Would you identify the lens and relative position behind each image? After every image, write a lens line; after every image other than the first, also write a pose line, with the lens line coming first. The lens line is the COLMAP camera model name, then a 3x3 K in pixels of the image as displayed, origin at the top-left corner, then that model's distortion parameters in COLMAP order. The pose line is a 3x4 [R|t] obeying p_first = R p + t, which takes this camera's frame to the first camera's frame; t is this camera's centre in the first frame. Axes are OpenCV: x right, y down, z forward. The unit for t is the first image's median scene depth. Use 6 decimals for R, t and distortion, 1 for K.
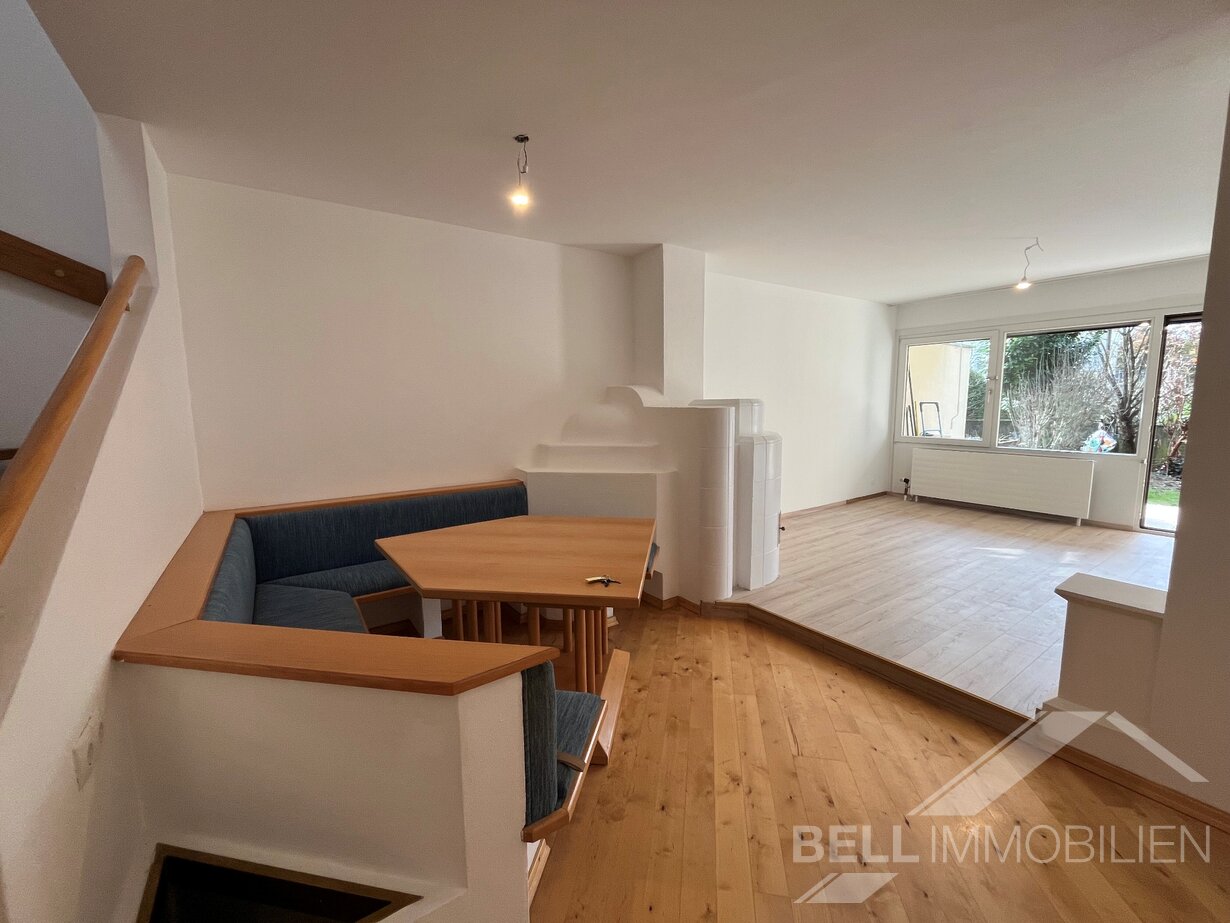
lens RADIAL K [[493.3, 0, 614.6], [0, 493.3, 458.5], [0, 0, 1]] dist [-0.003378, 0.000148]
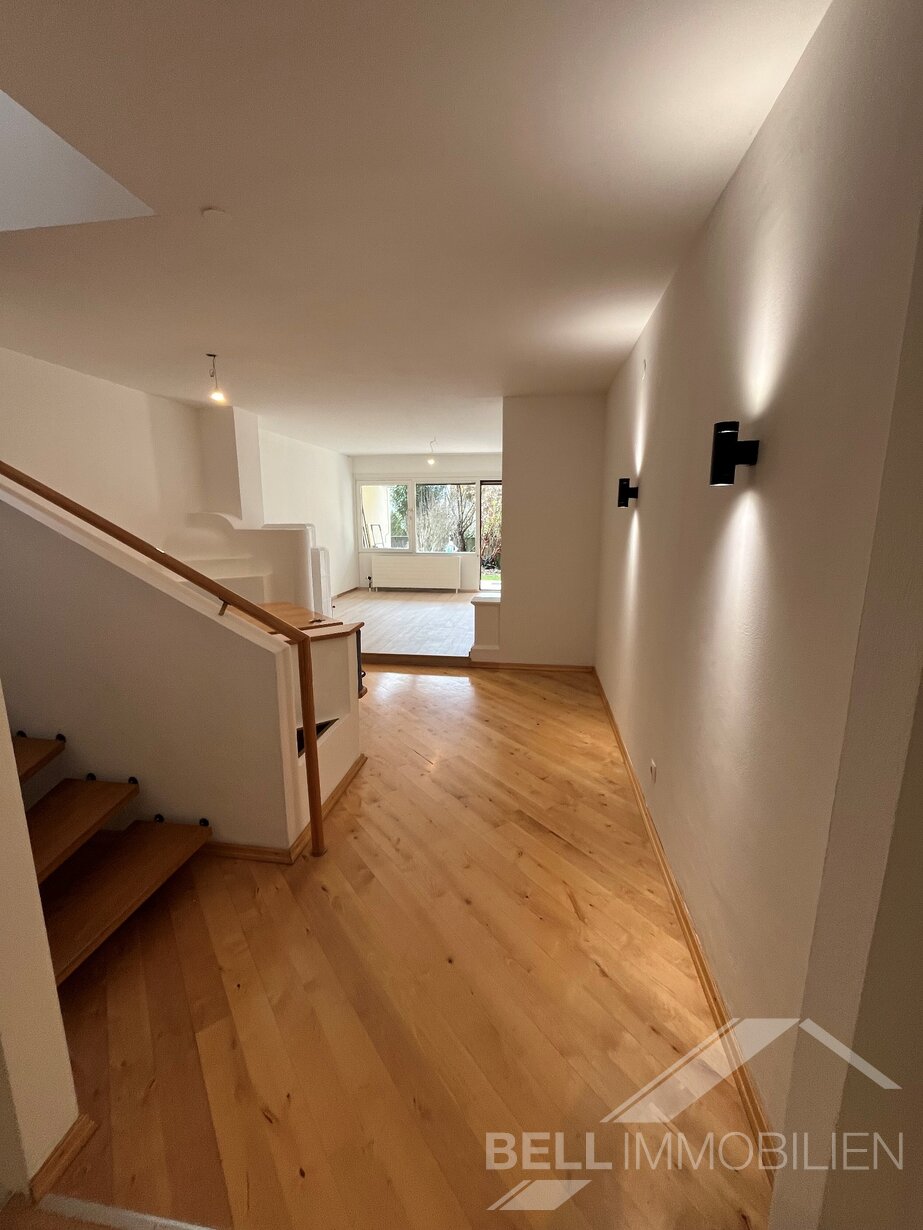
lens RADIAL K [[493.3, 0, 460.0], [0, 493.3, 613.2], [0, 0, 1]] dist [-0.003378, 0.000148]
pose [[0.684127, -0.128540, 0.717947, -0.347449], [0.077904, 0.991595, 0.103299, 0.020521], [-0.725191, -0.014738, 0.688390, -0.253390]]
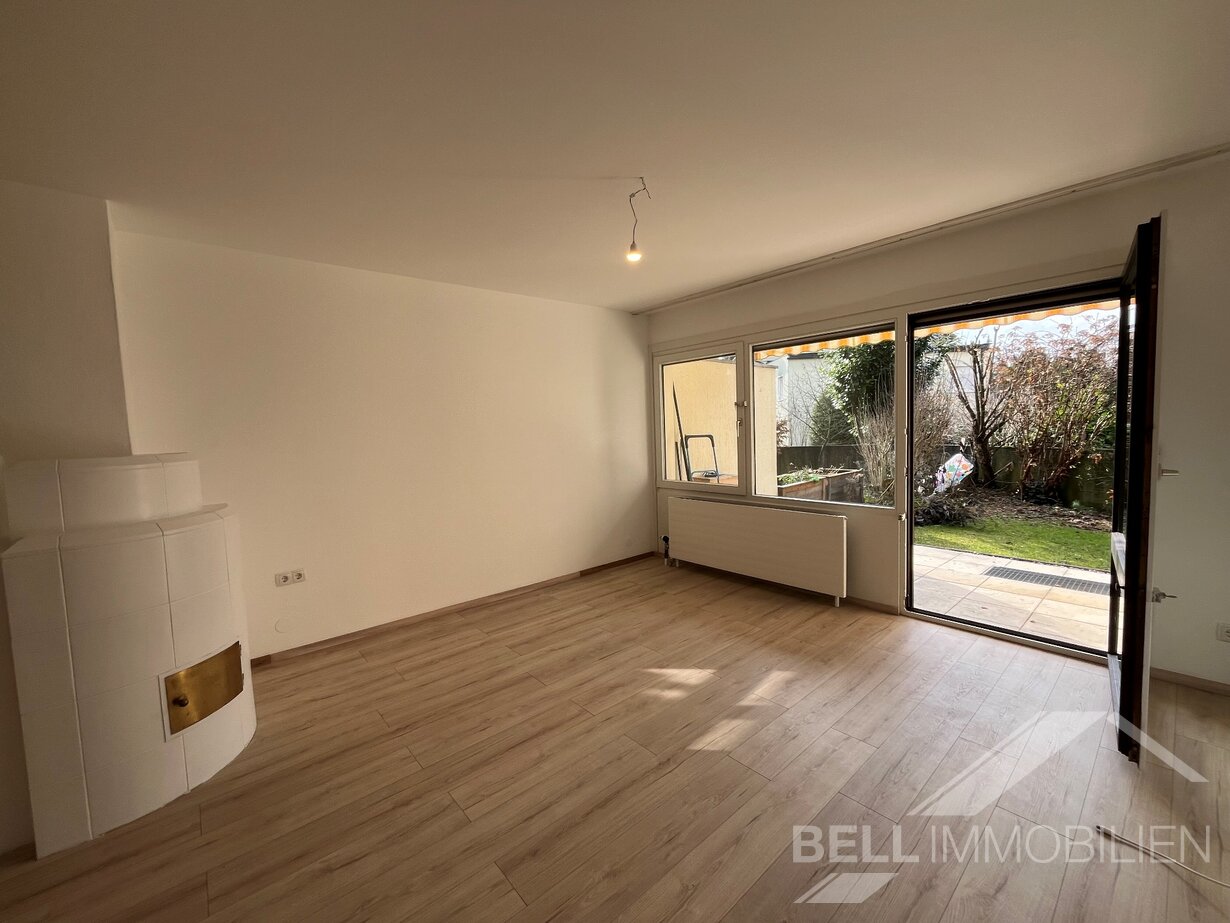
lens RADIAL K [[493.3, 0, 609.7], [0, 493.3, 459.3], [0, 0, 1]] dist [-0.003378, 0.000148]
pose [[0.994093, -0.031939, 0.103727, 0.499872], [0.037738, 0.997804, -0.054426, -0.046822], [-0.101761, 0.058019, 0.993116, 0.281491]]
